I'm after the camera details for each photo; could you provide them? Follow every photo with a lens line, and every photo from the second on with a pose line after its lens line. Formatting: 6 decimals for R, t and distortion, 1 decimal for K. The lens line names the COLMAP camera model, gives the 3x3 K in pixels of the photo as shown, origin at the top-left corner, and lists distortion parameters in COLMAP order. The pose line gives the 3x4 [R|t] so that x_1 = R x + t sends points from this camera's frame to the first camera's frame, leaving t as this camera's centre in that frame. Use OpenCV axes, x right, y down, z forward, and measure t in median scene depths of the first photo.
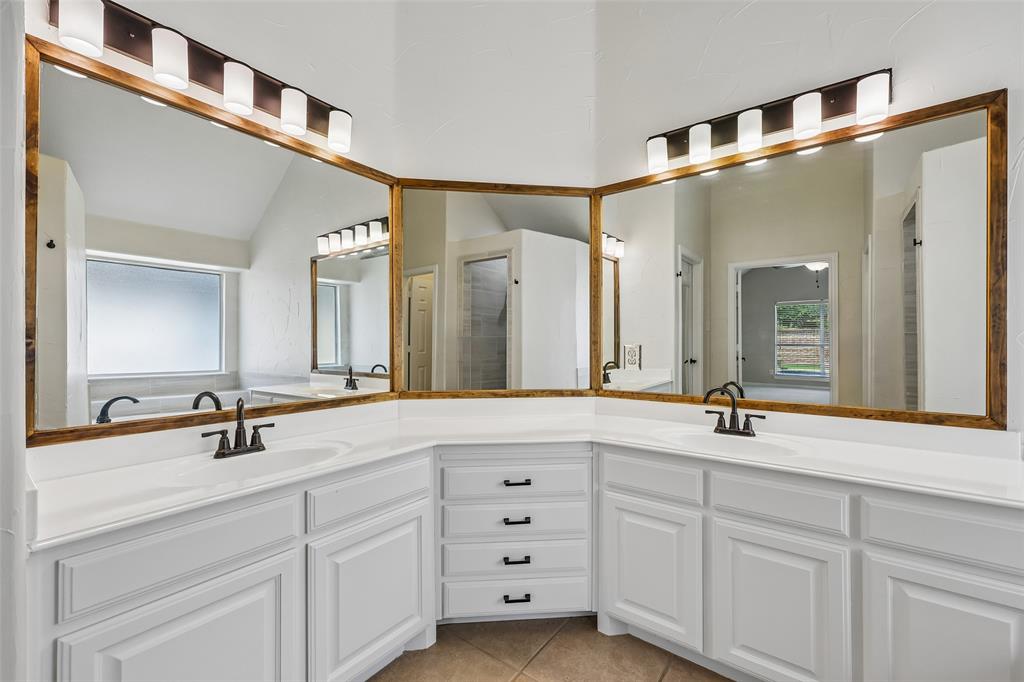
lens RADIAL K [[419.5, 0, 517.0], [0, 419.5, 340.2], [0, 0, 1]] dist [-0.001029, 0.000553]
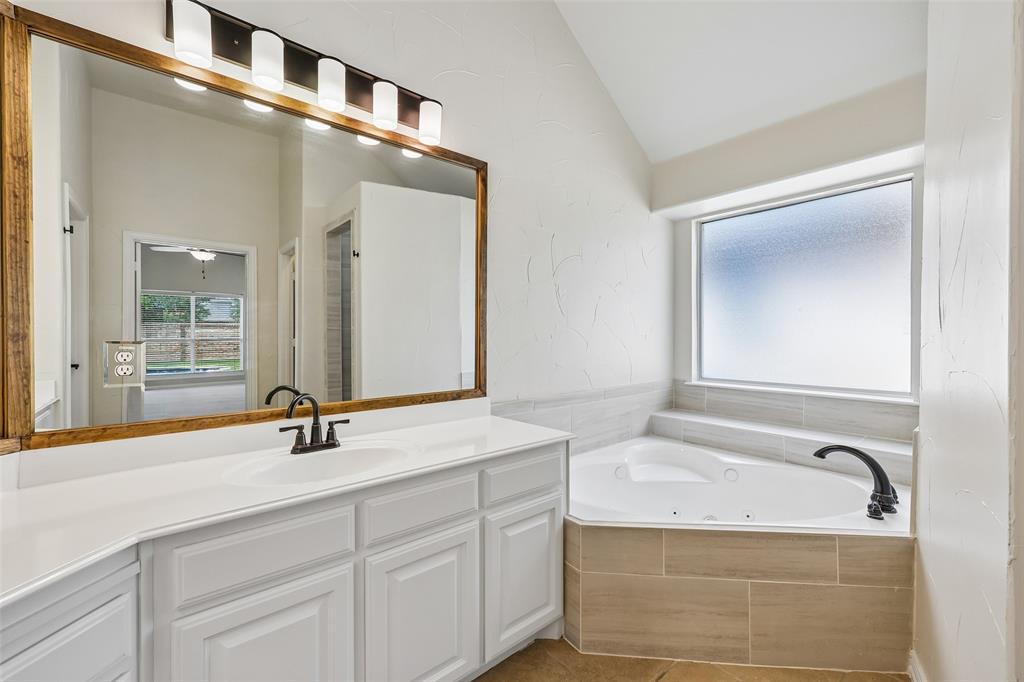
lens RADIAL K [[419.5, 0, 517.8], [0, 419.5, 338.8], [0, 0, 1]] dist [-0.001029, 0.000553]
pose [[0.222072, -0.005293, 0.975016, -0.197127], [-0.003603, 0.999974, 0.006249, 0.003113], [-0.975024, -0.004901, 0.222047, 0.466813]]
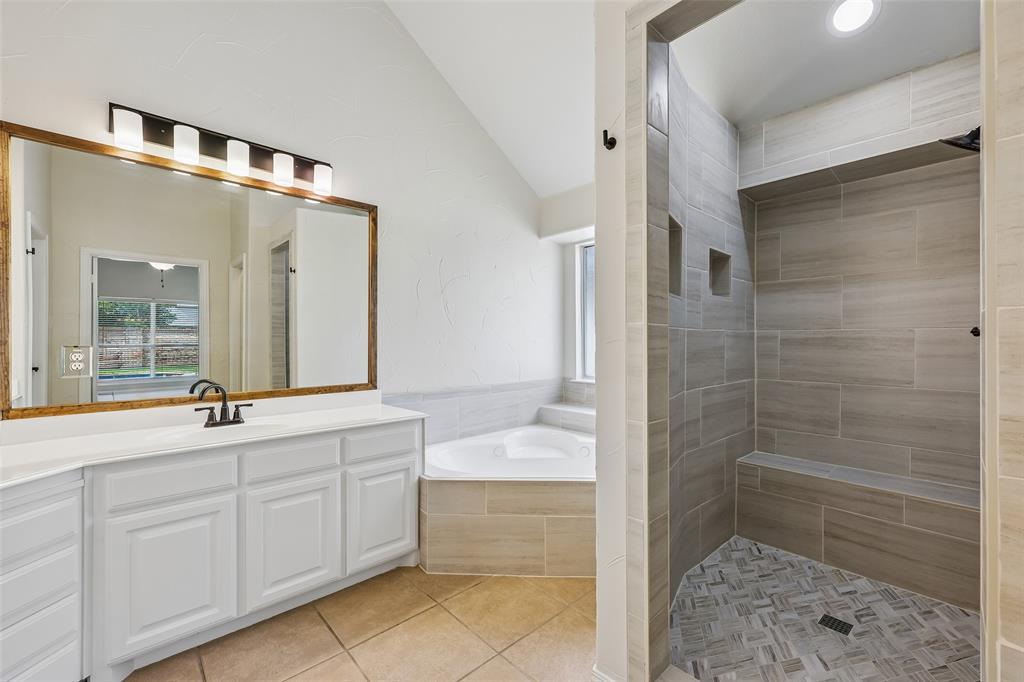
lens RADIAL K [[419.5, 0, 516.5], [0, 419.5, 341.2], [0, 0, 1]] dist [-0.001029, 0.000553]
pose [[0.176163, 0.001075, 0.984360, -0.464413], [-0.001725, 0.999998, -0.000783, 0.001812], [-0.984360, -0.001560, 0.176164, 0.048017]]
